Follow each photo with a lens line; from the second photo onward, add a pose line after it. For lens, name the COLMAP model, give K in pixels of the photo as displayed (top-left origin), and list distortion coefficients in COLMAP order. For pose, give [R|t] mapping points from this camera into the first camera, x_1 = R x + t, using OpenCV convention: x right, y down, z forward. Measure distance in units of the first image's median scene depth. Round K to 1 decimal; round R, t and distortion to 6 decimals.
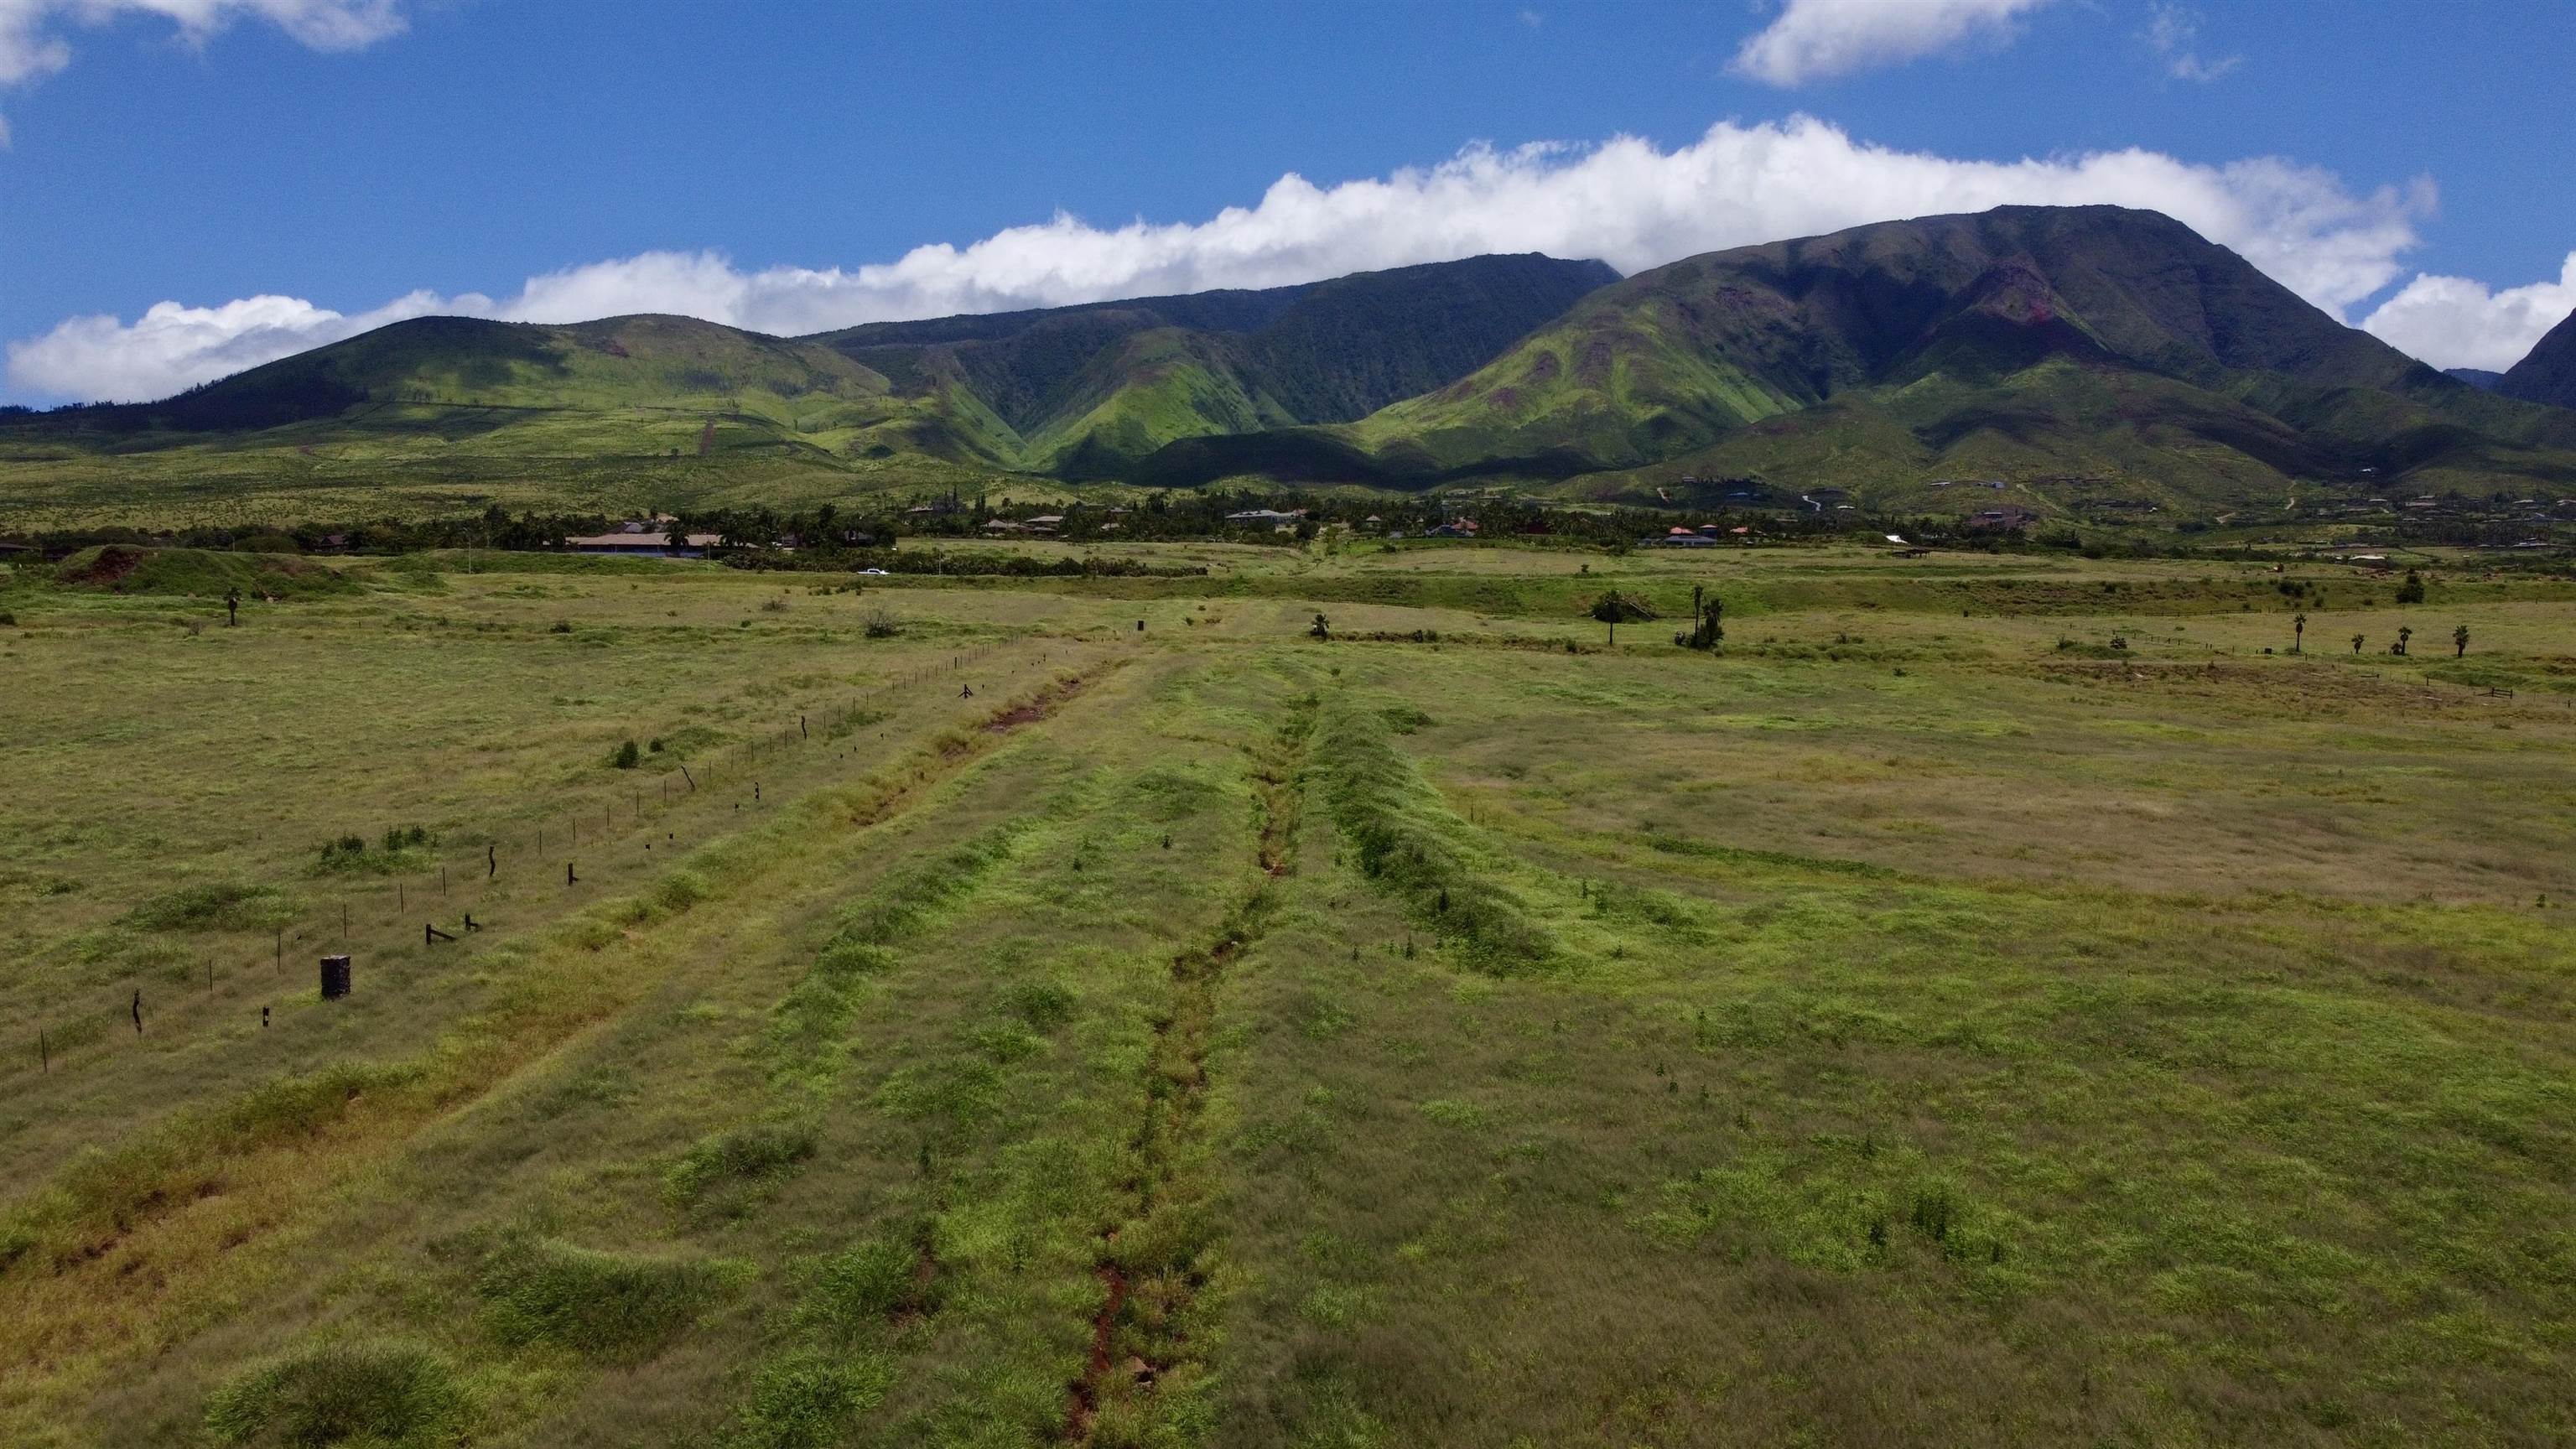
lens RADIAL K [[1959.9, 0, 1278.9], [0, 1959.9, 723.7], [0, 0, 1]] dist [0.001179, -0.013105]
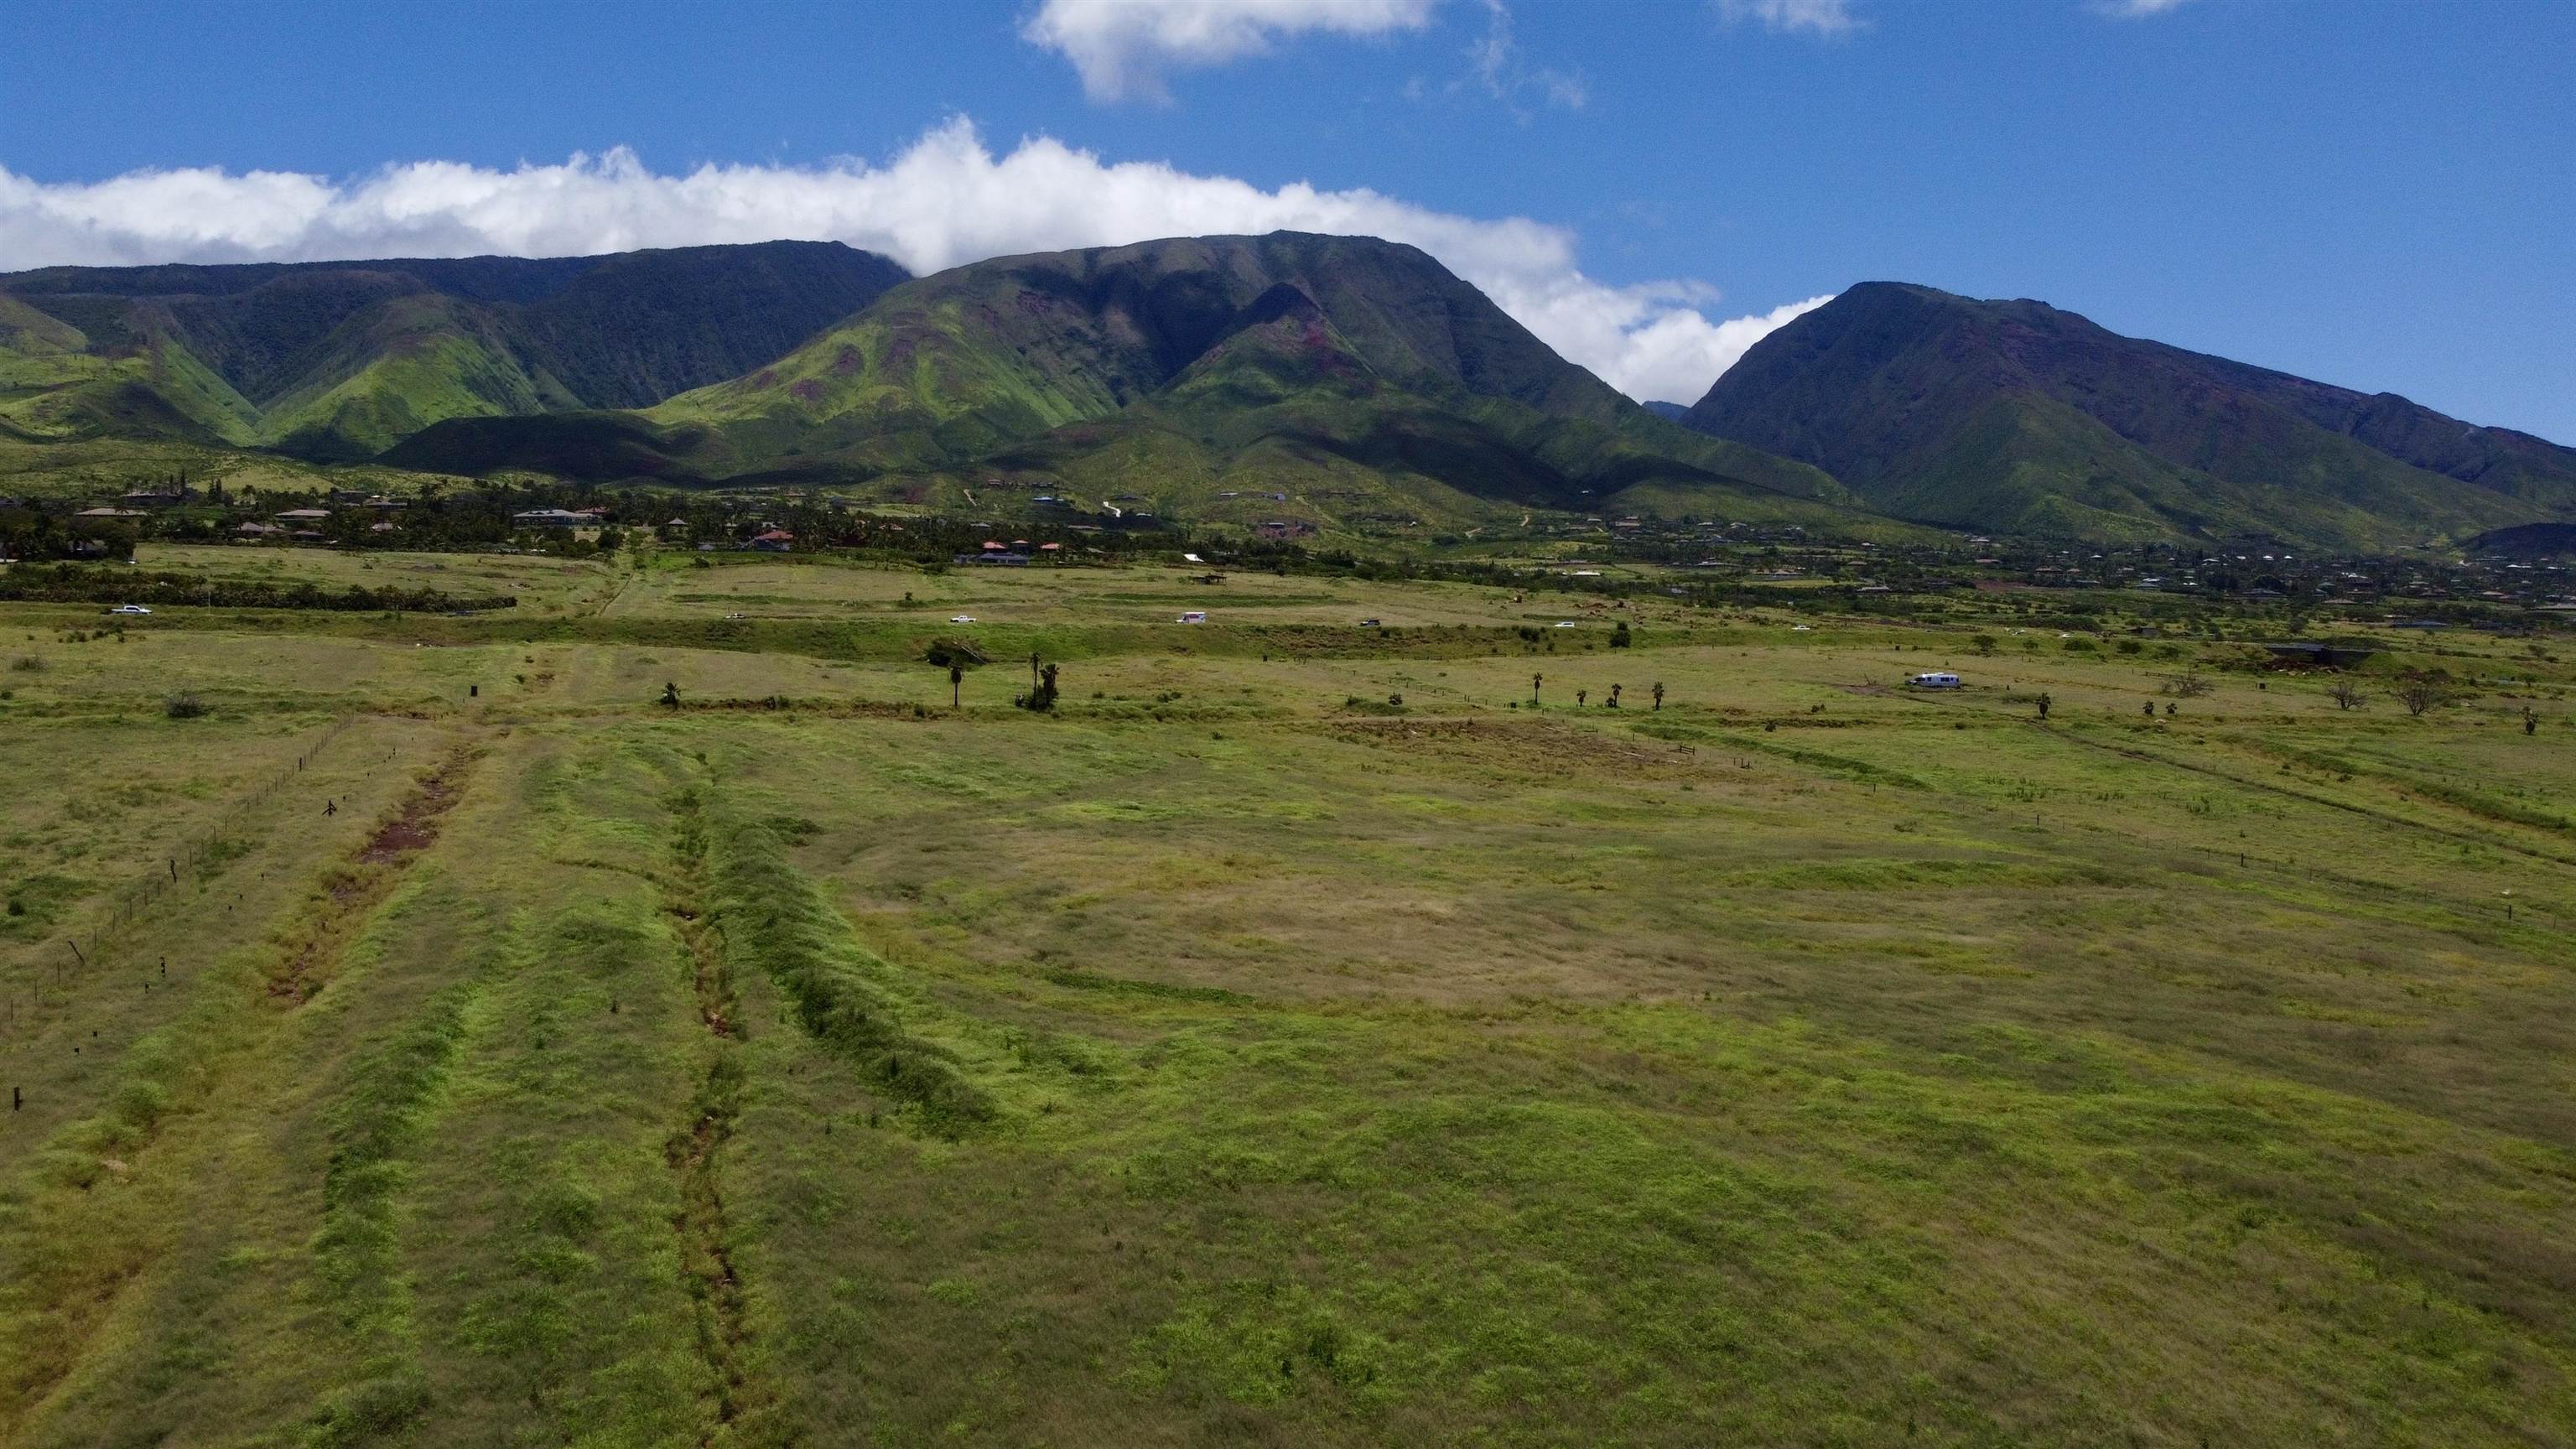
lens RADIAL K [[1956.6, 0, 1285.2], [0, 1956.6, 723.9], [0, 0, 1]] dist [0.000212, -0.002913]
pose [[0.937906, -0.010919, 0.346718, -0.029765], [0.009564, 0.999938, 0.005618, -0.035319], [-0.346758, -0.001953, 0.937952, -0.051597]]
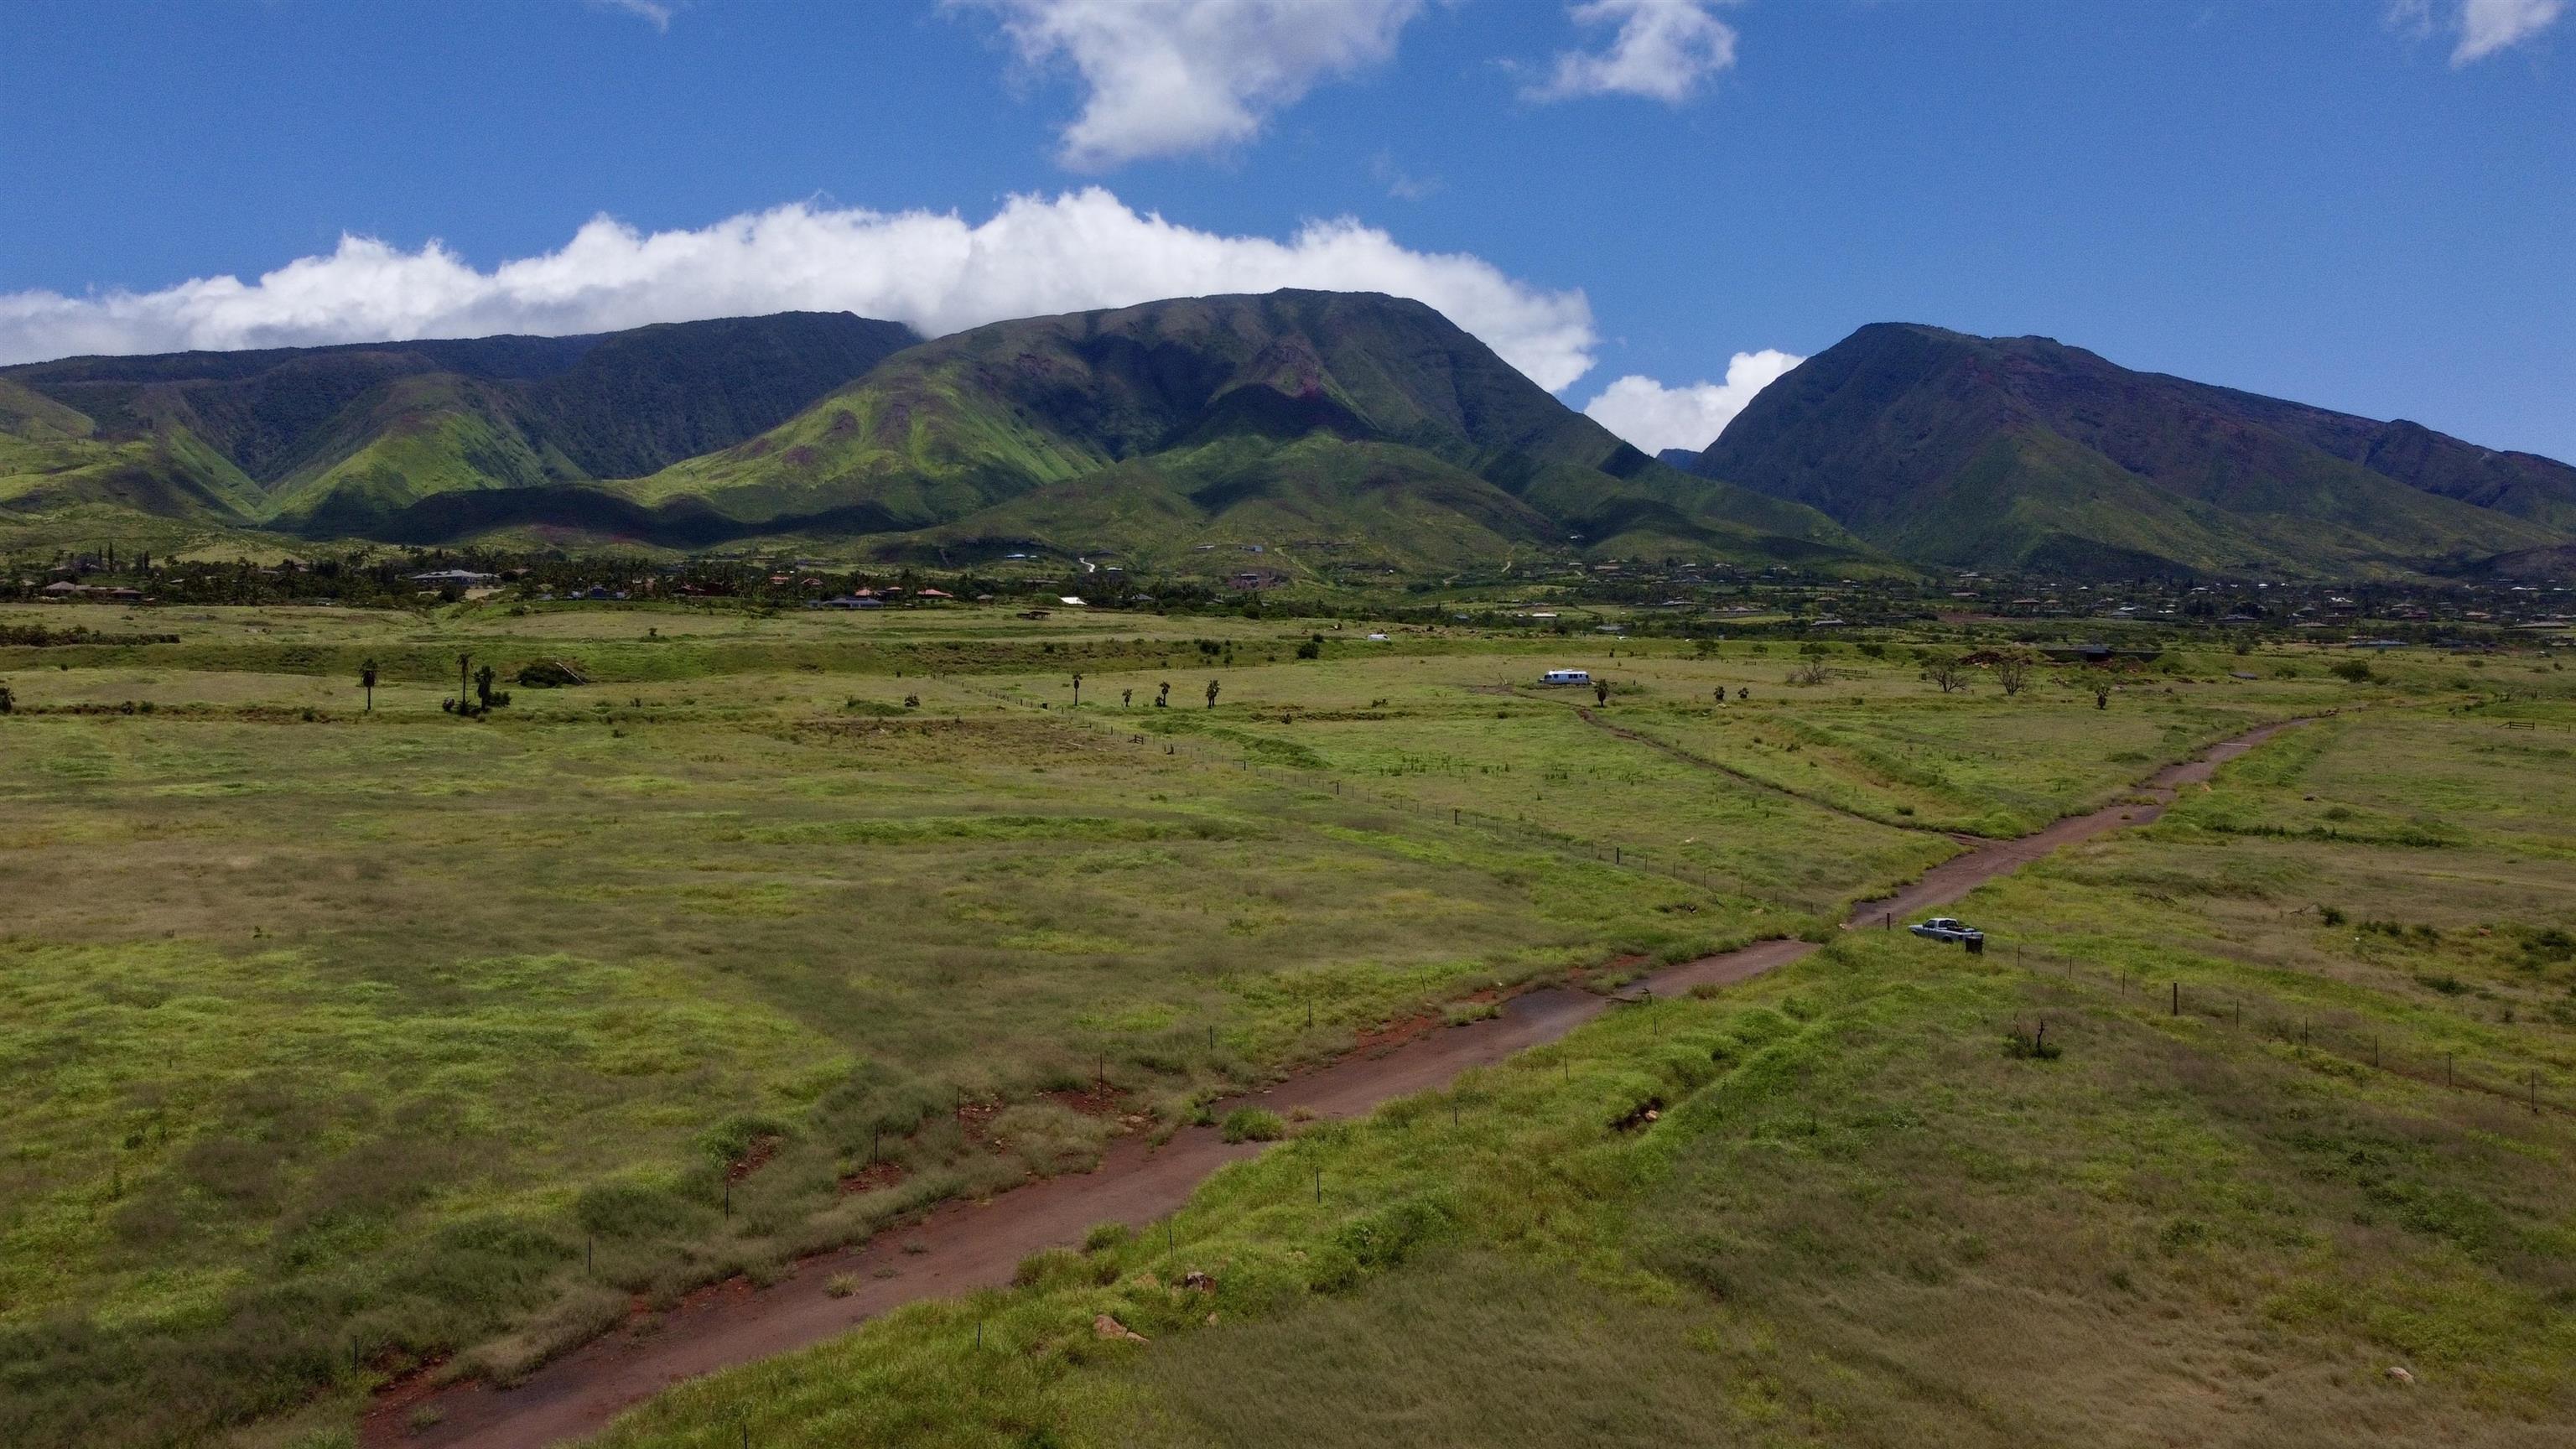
lens RADIAL K [[1954.7, 0, 1284.5], [0, 1954.7, 724.7], [0, 0, 1]] dist [0.004467, -0.007717]
pose [[0.944128, -0.022696, 0.328798, 0.280185], [0.032376, 0.999188, -0.023993, 0.005104], [-0.327986, 0.033297, 0.944096, -0.099093]]
